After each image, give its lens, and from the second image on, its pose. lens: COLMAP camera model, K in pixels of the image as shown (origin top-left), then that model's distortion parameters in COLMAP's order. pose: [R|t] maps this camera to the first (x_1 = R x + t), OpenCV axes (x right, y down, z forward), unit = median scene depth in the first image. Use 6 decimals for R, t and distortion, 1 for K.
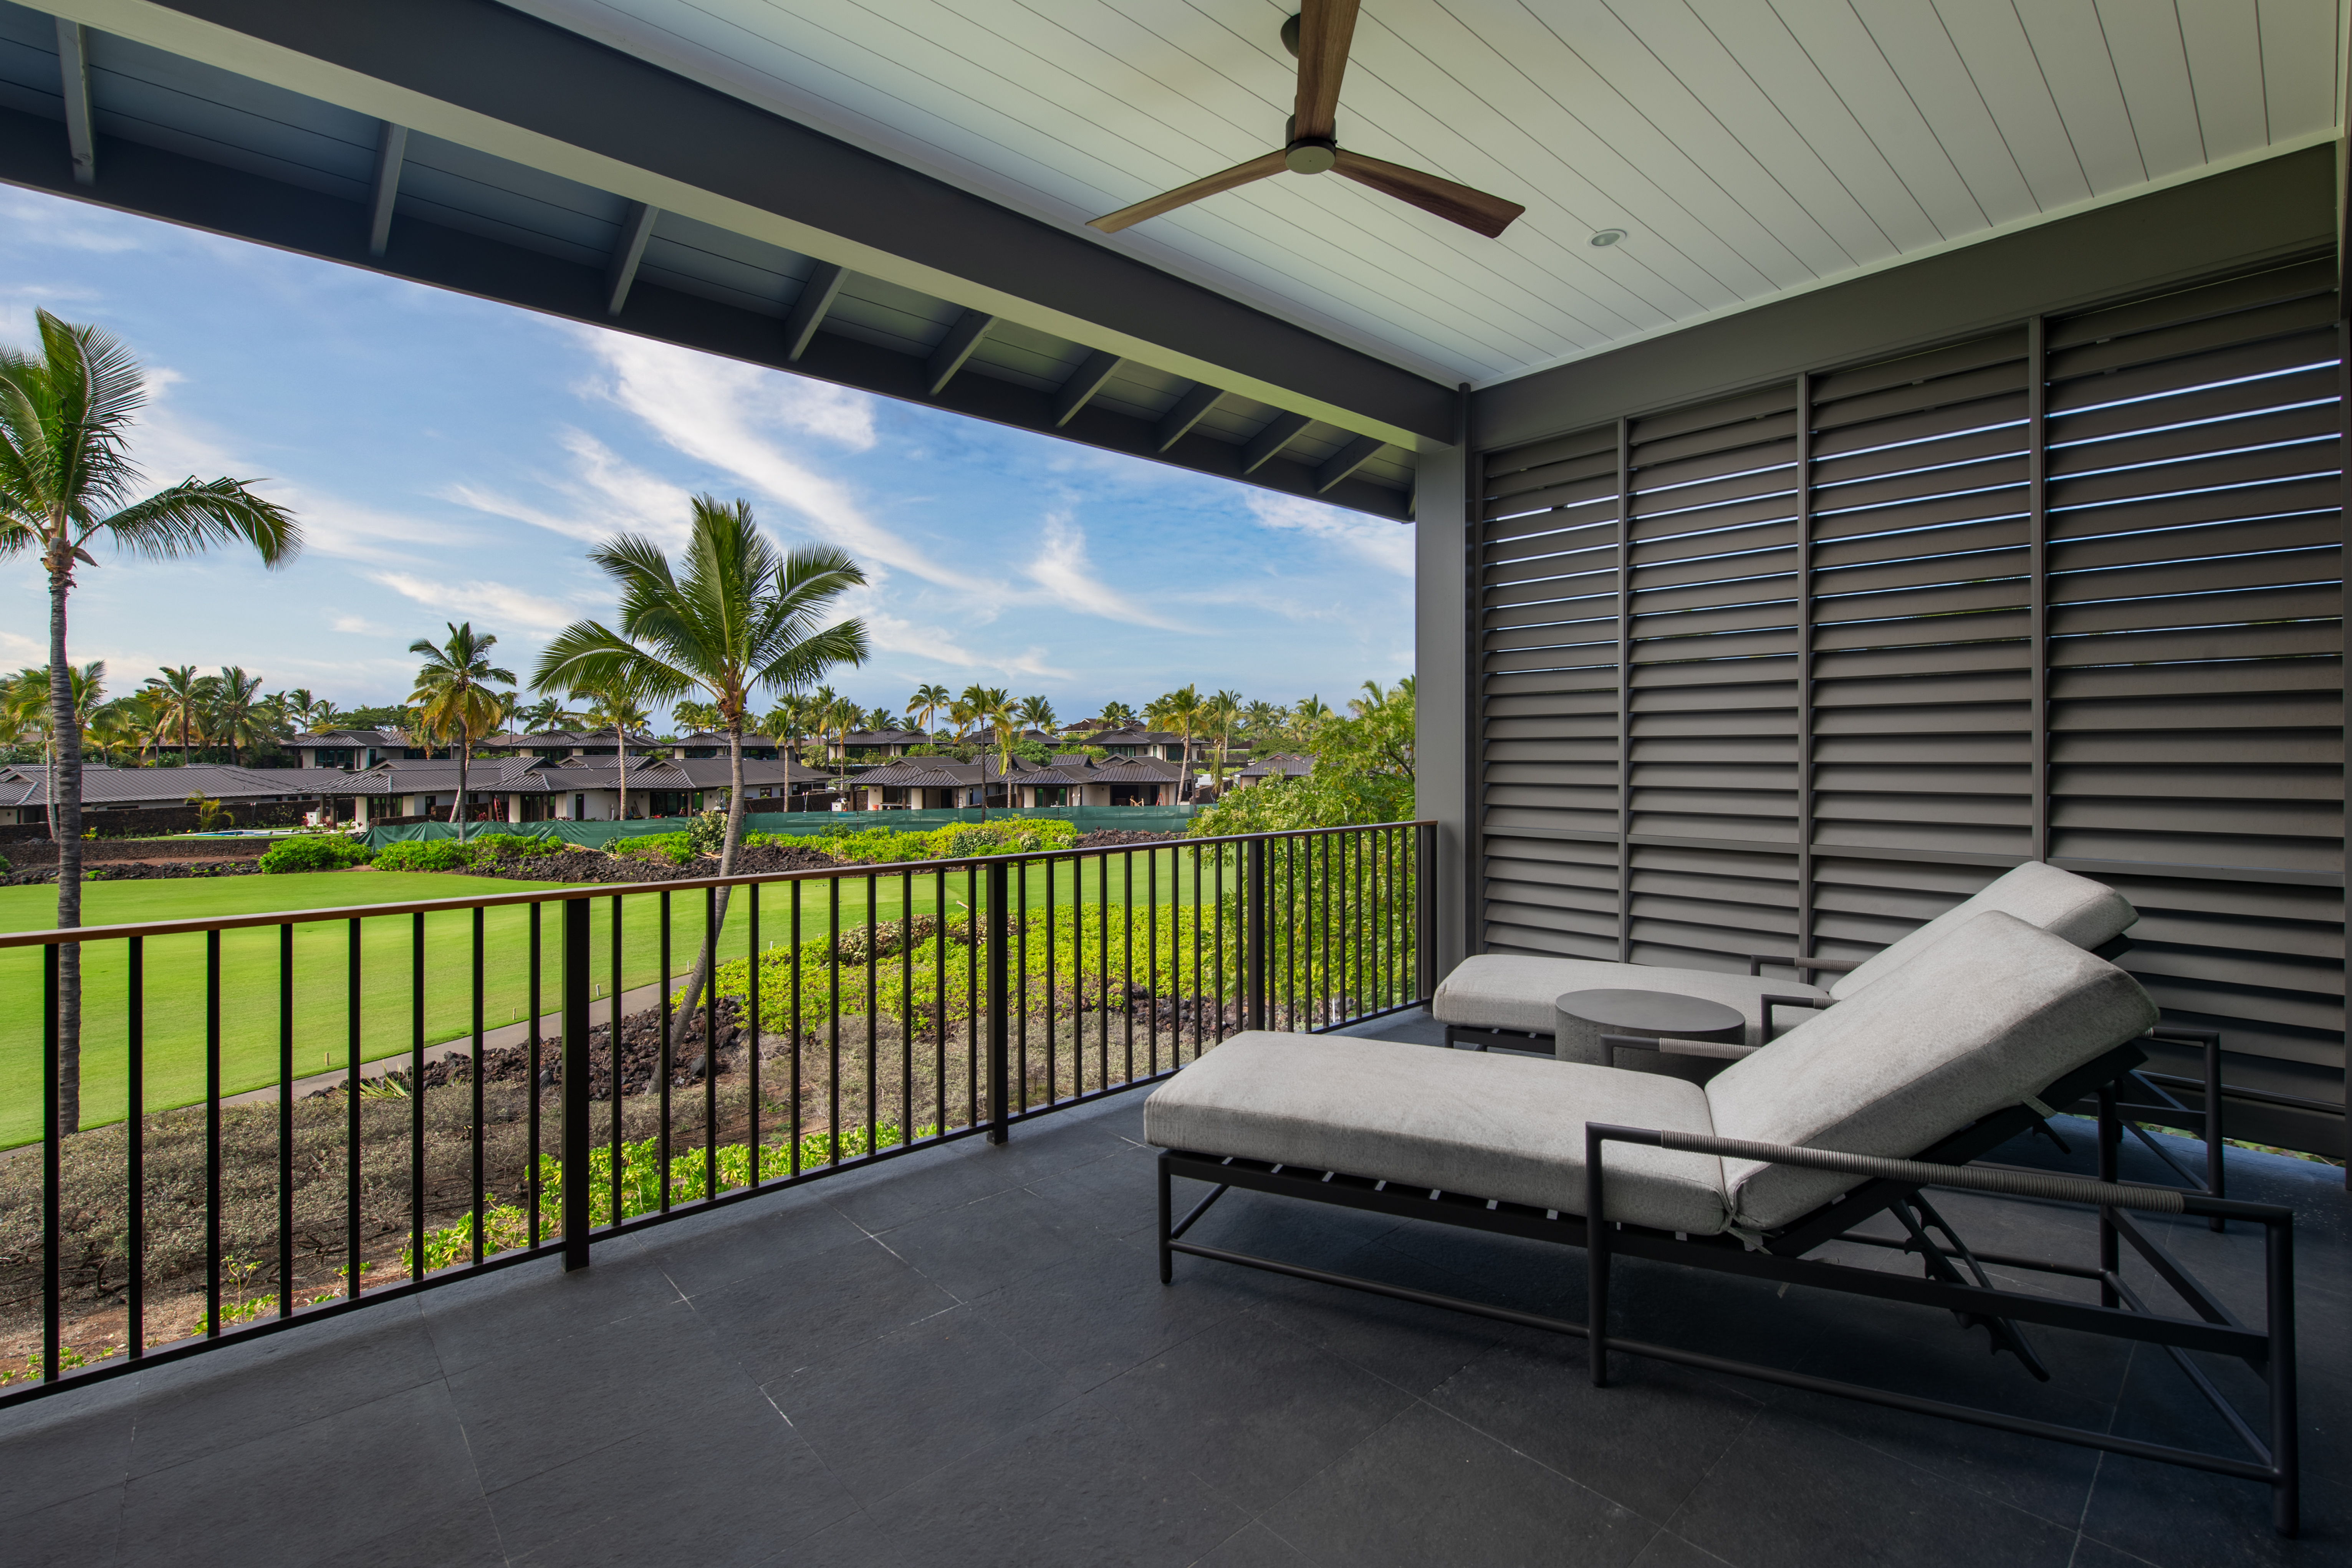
lens RADIAL K [[1032.3, 0, 1180.3], [0, 1032.3, 748.2], [0, 0, 1]] dist [0.000145, 0.000029]
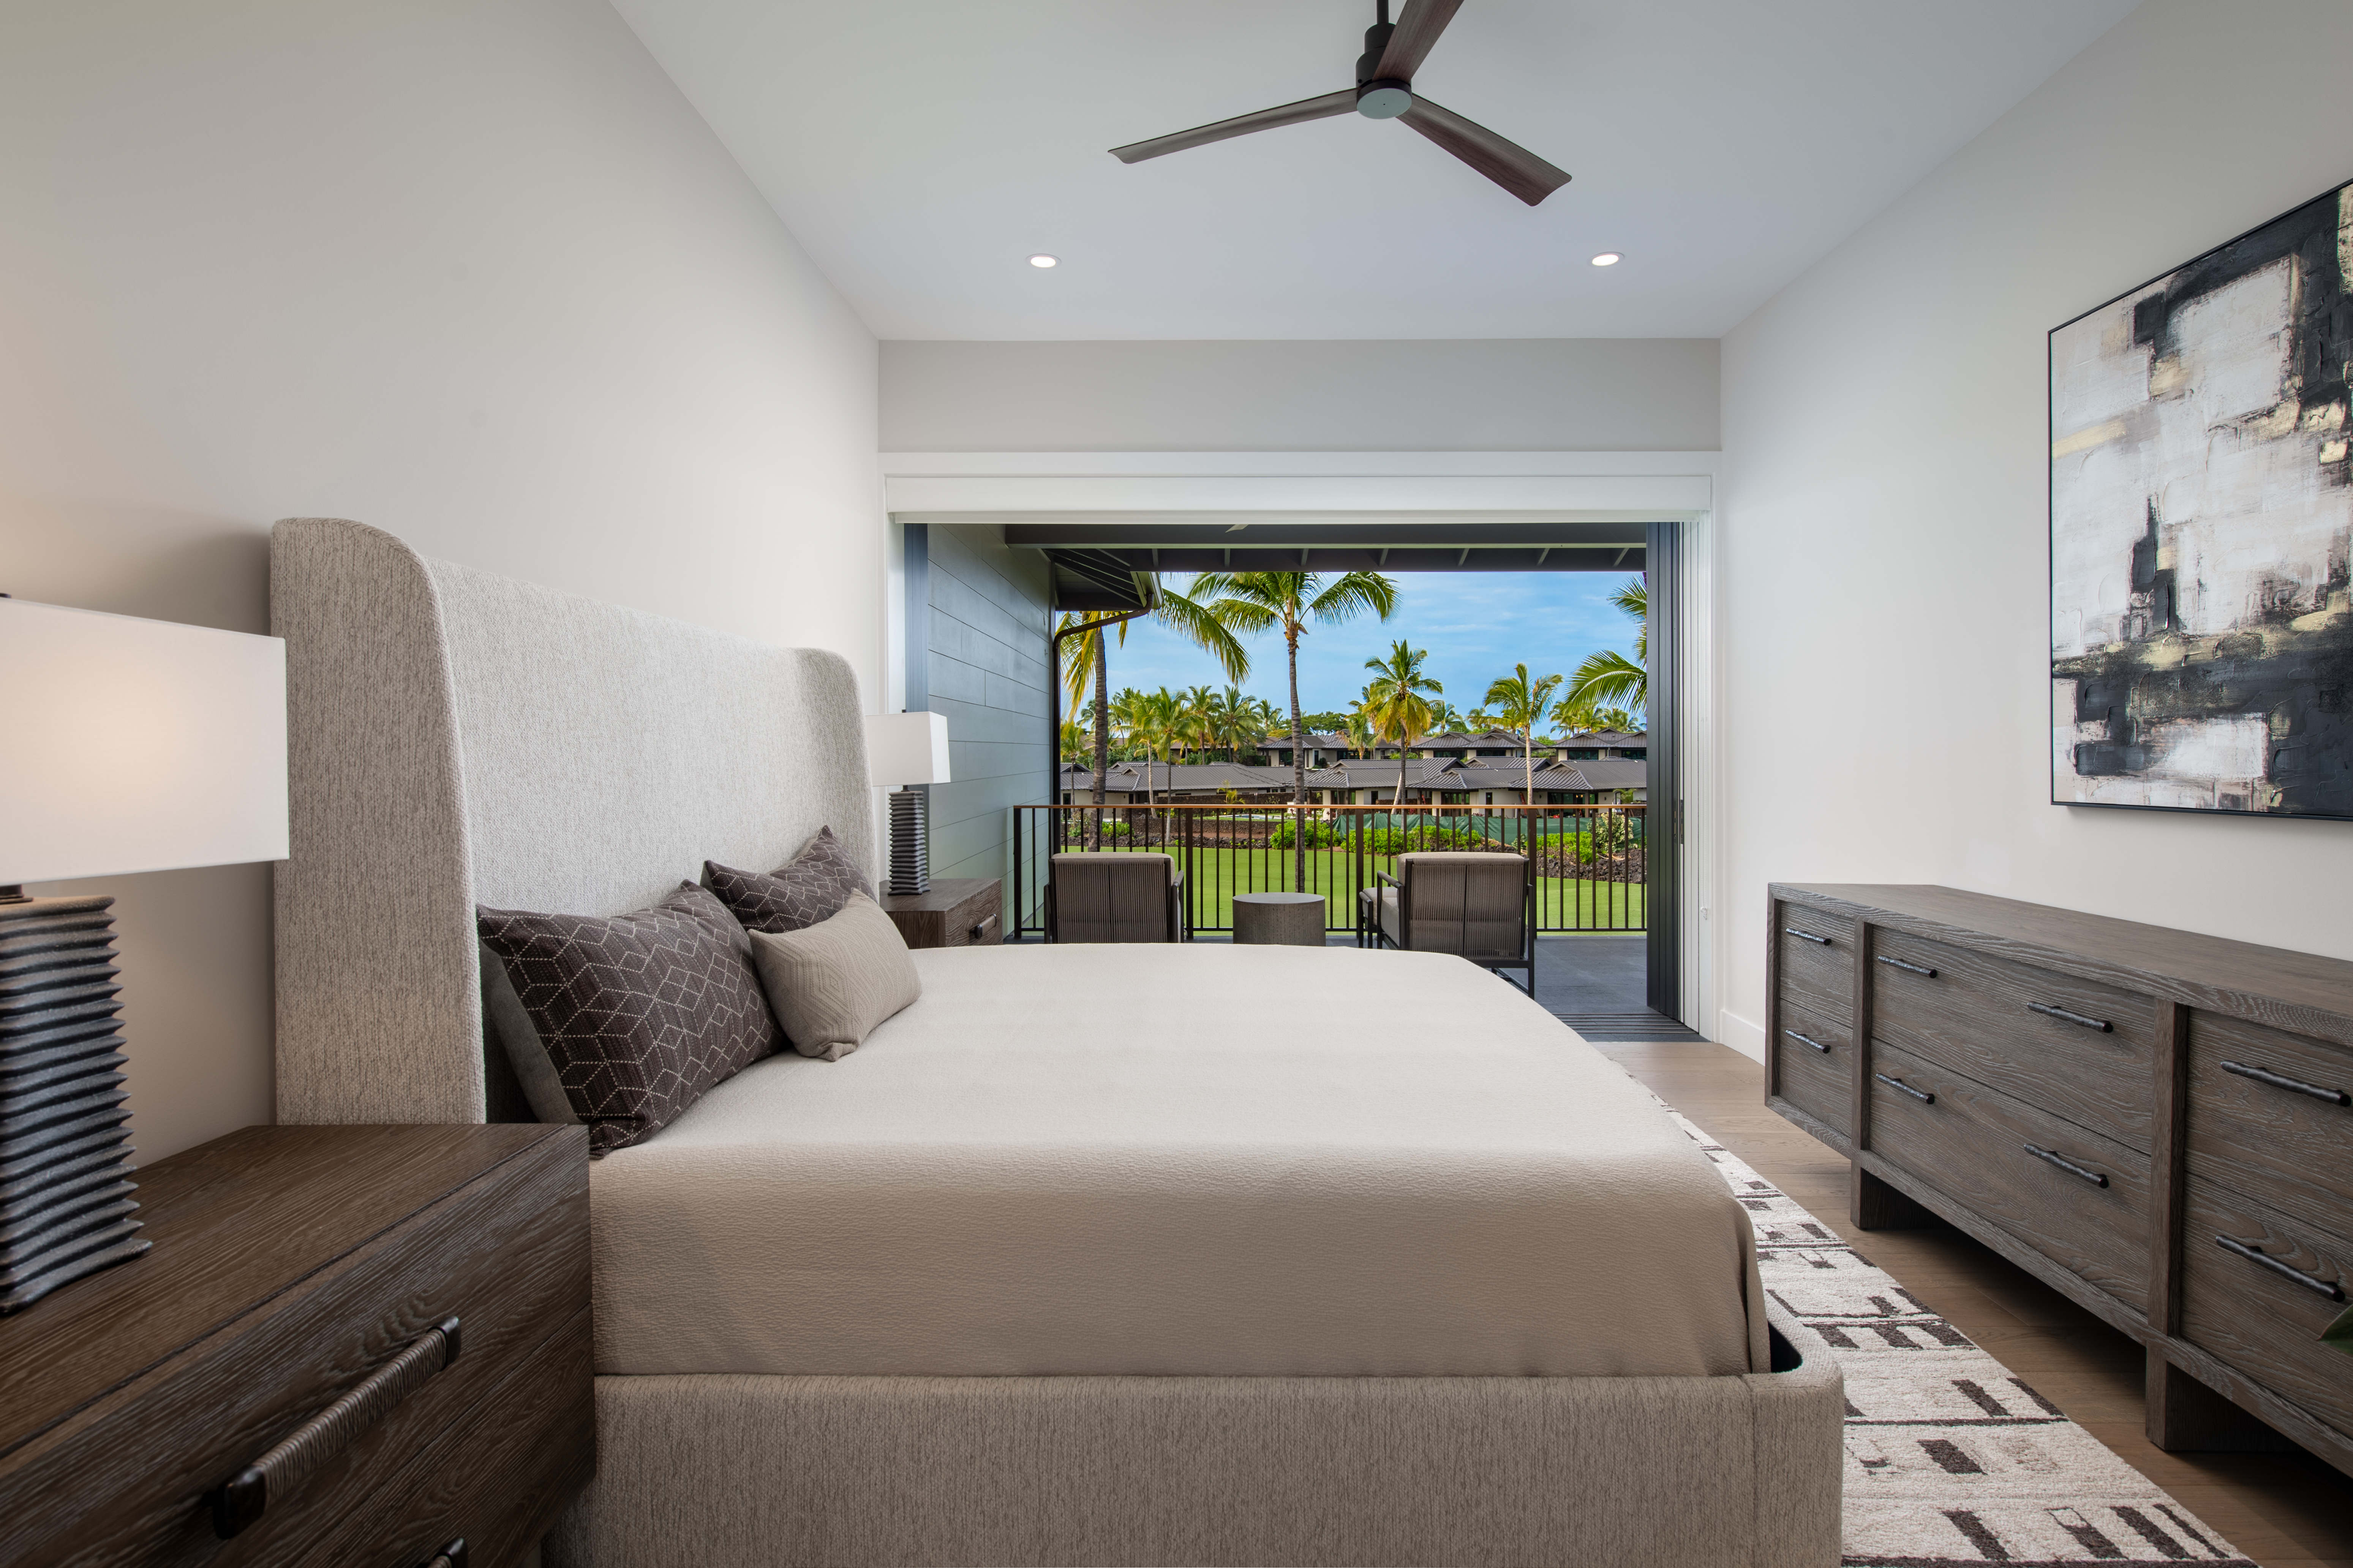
lens RADIAL K [[1191.8, 0, 1176.5], [0, 1191.8, 784.0], [0, 0, 1]] dist [-0.000548, -0.000021]
pose [[0.742665, 0.019323, -0.669384, 0.008467], [0.000025, 0.999583, 0.028883, -0.000068], [0.669663, -0.021467, 0.742355, -0.153351]]
